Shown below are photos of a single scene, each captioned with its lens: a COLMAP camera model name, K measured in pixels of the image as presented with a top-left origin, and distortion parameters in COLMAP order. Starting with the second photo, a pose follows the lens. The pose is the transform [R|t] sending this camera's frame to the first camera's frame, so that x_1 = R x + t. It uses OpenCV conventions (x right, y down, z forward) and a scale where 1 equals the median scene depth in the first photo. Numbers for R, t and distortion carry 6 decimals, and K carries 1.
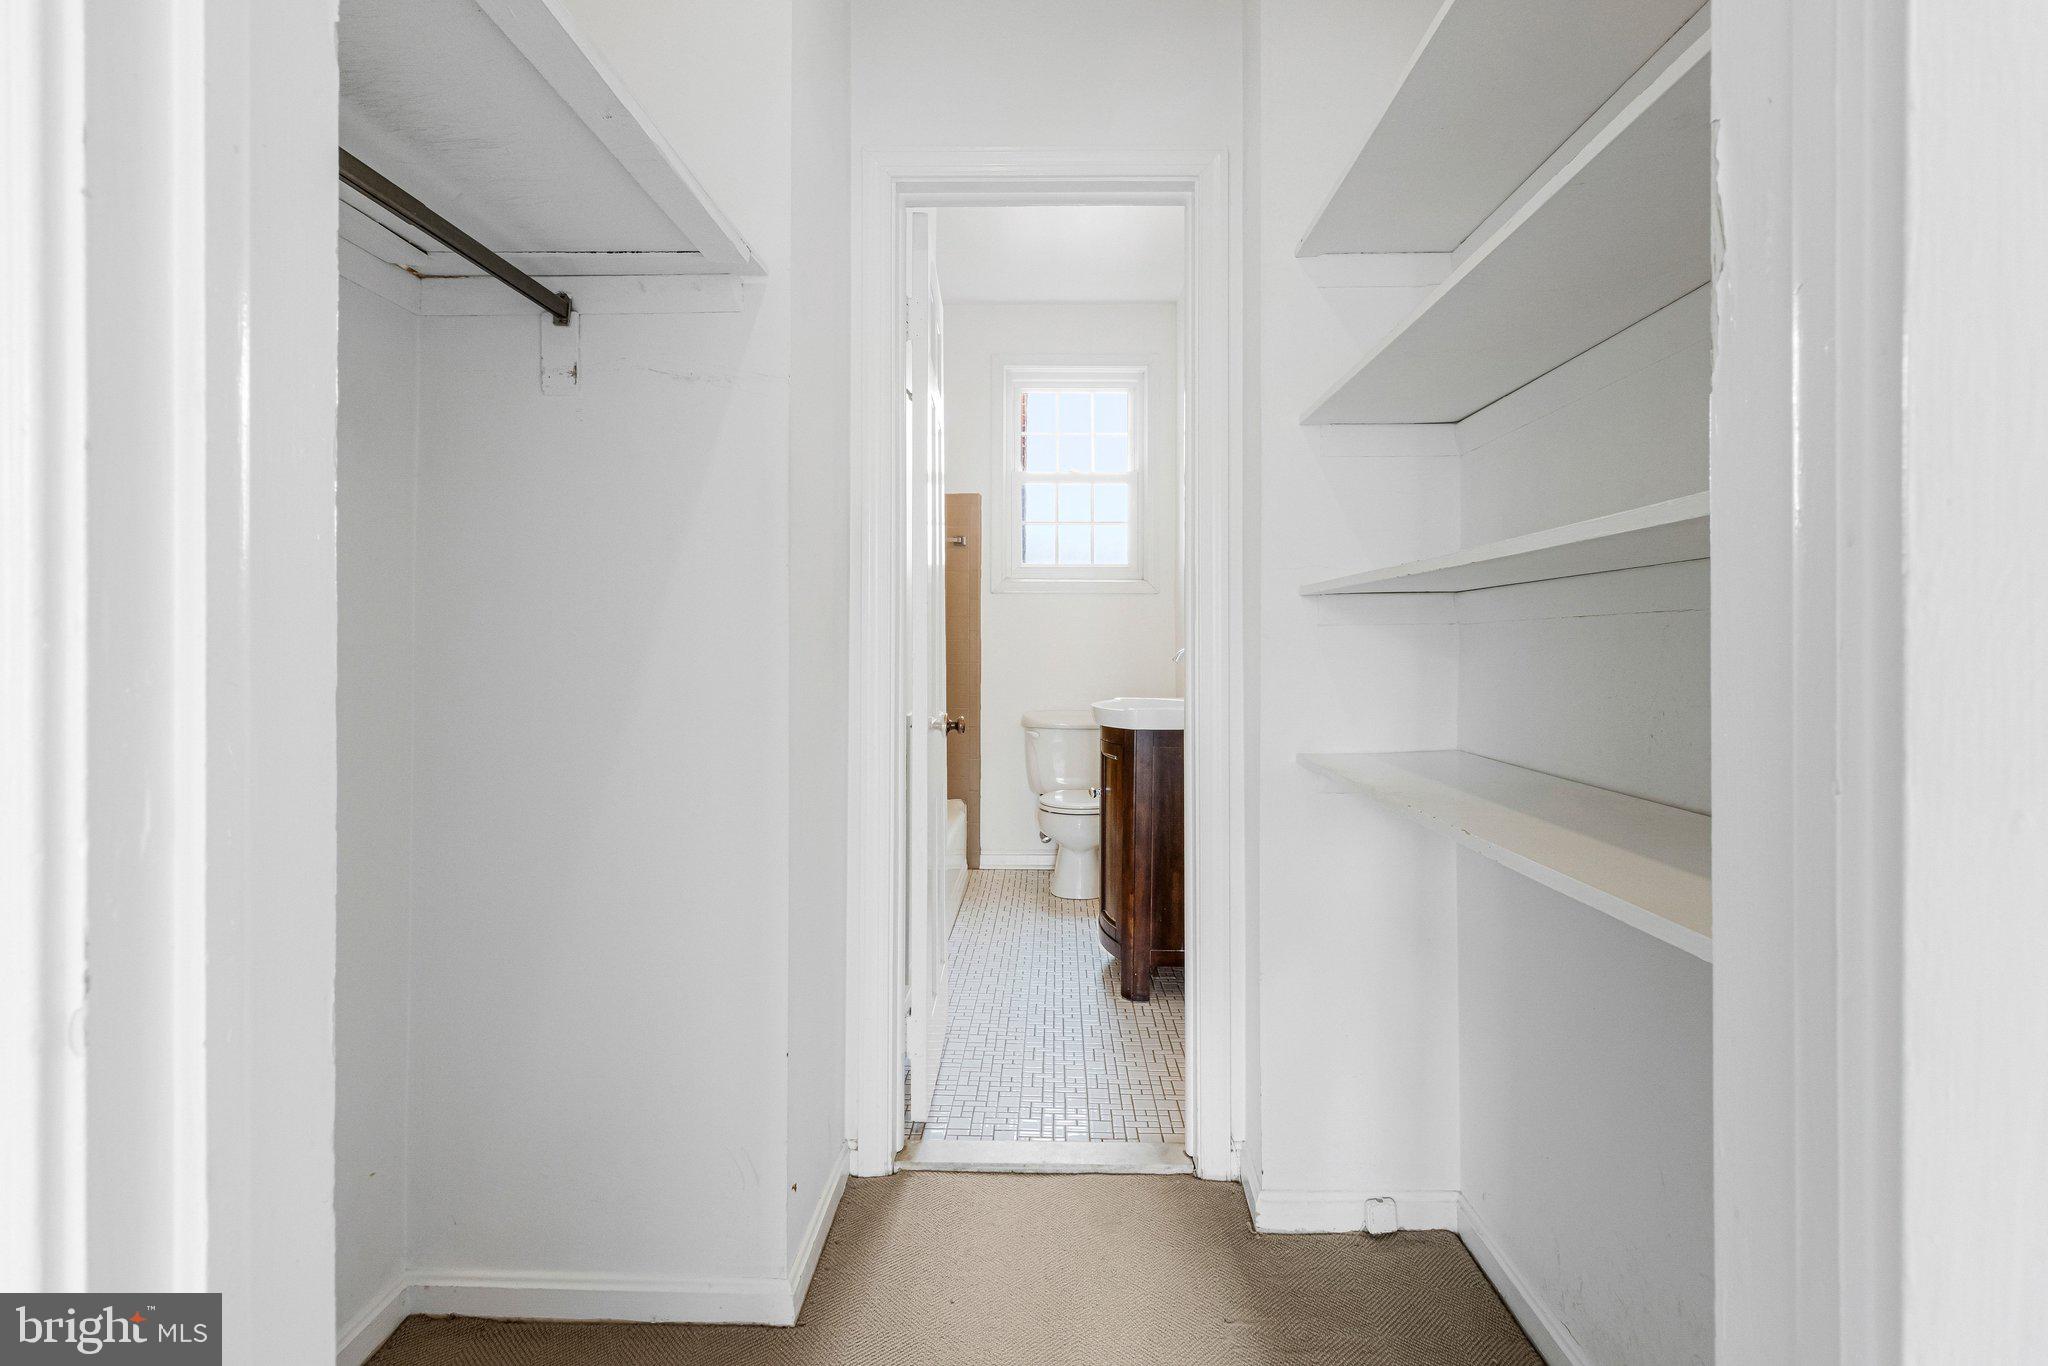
lens RADIAL K [[972.6, 0, 1024.2], [0, 972.6, 665.2], [0, 0, 1]] dist [0.000831, -0.000006]
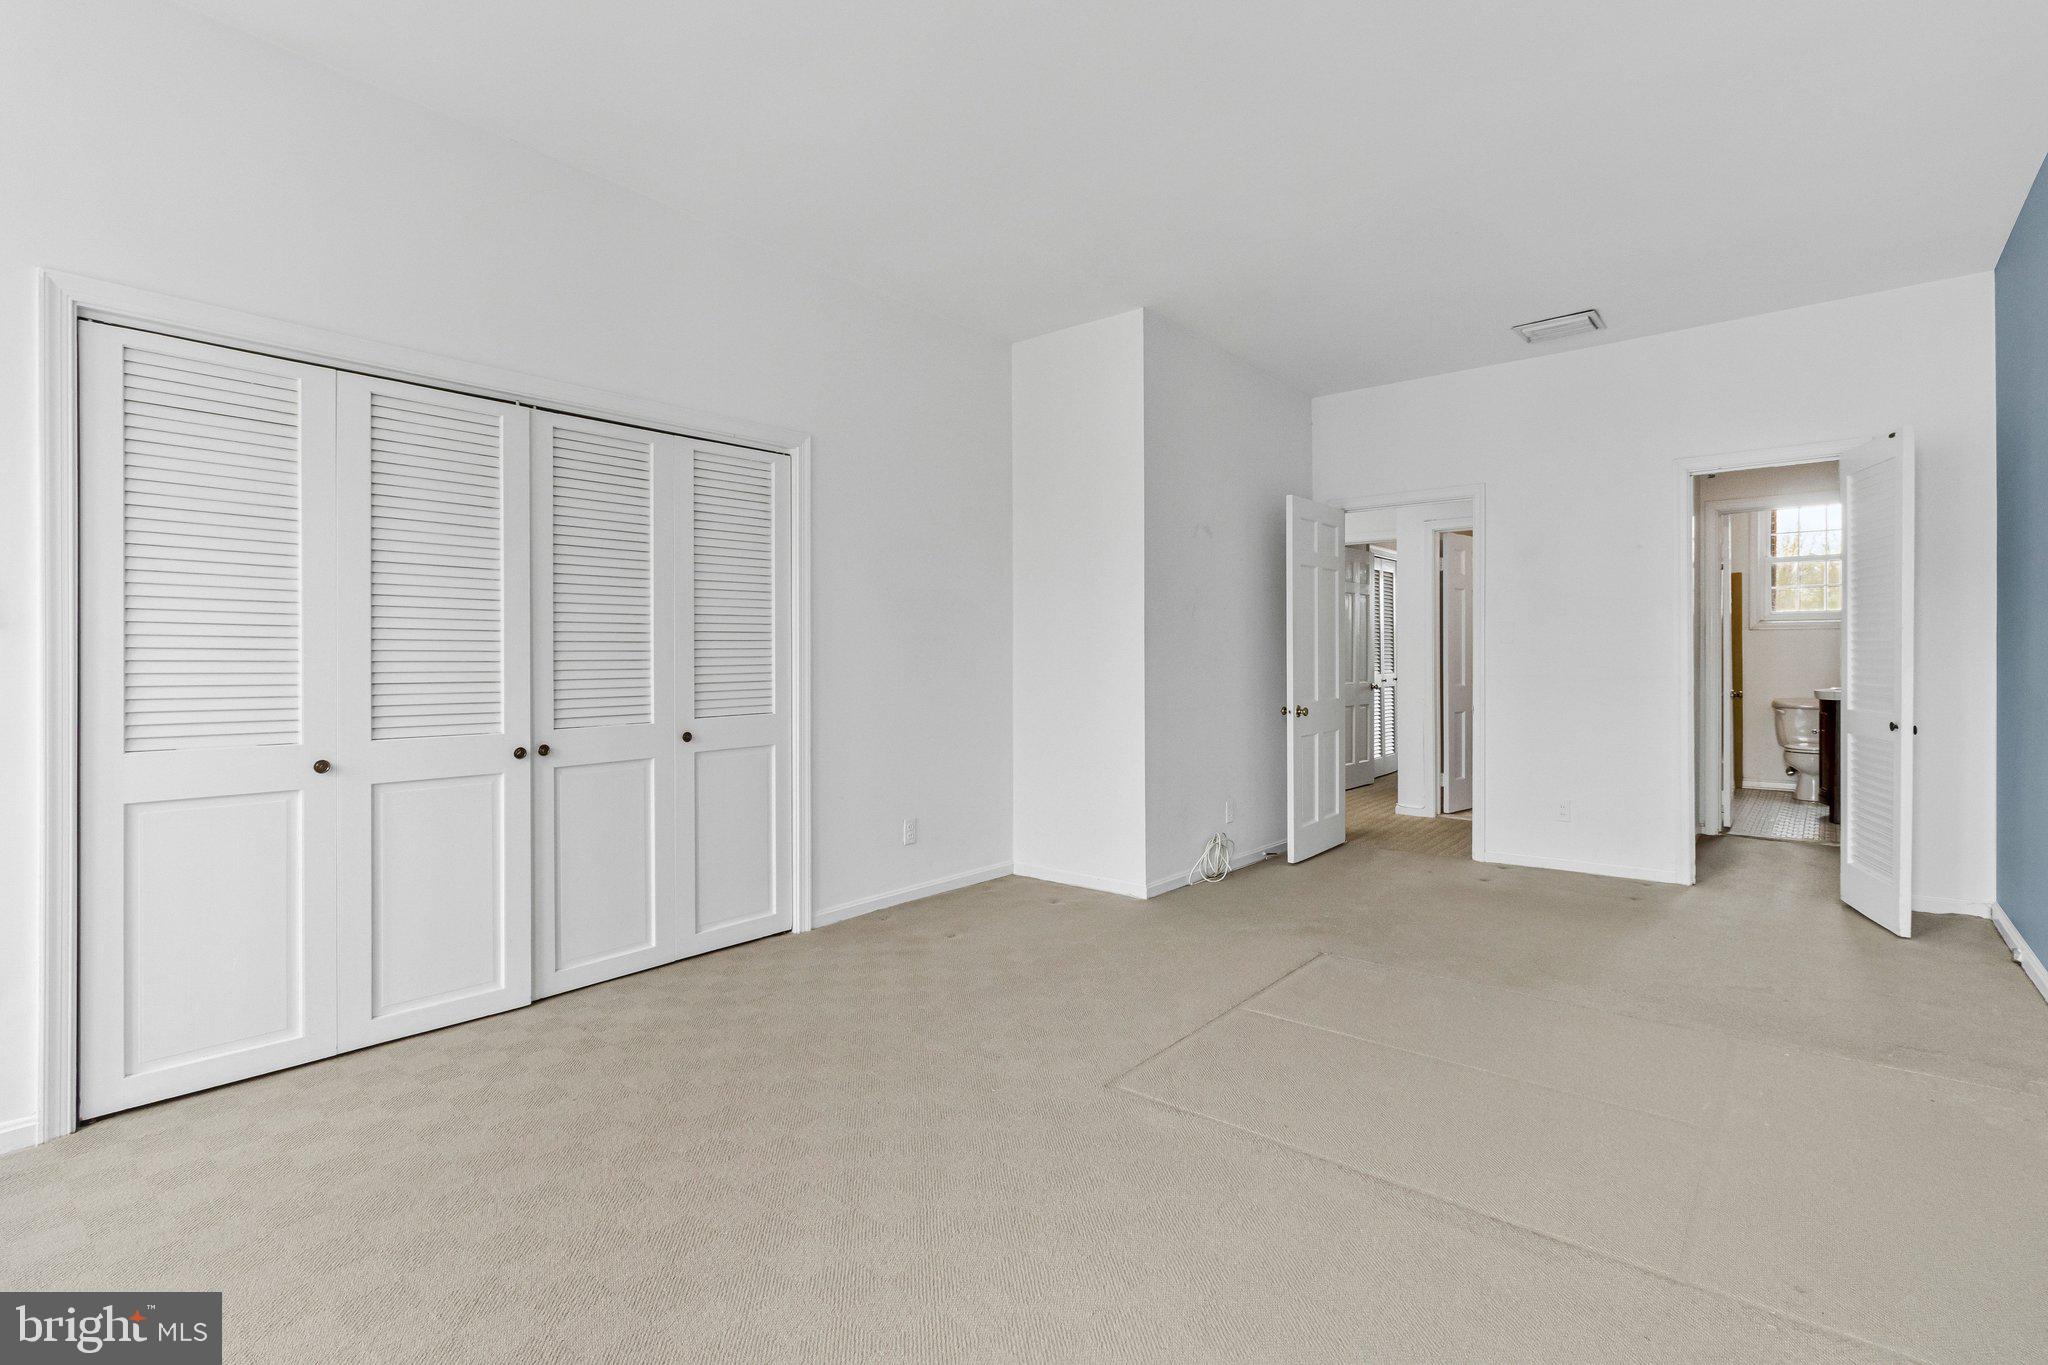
lens RADIAL K [[972.6, 0, 994.1], [0, 972.6, 648.0], [0, 0, 1]] dist [0.000831, -0.000006]
pose [[0.779148, -0.002581, -0.626834, 0.004110], [-0.006532, 0.999904, -0.012235, -0.010861], [0.626806, 0.013628, 0.779056, -1.202775]]
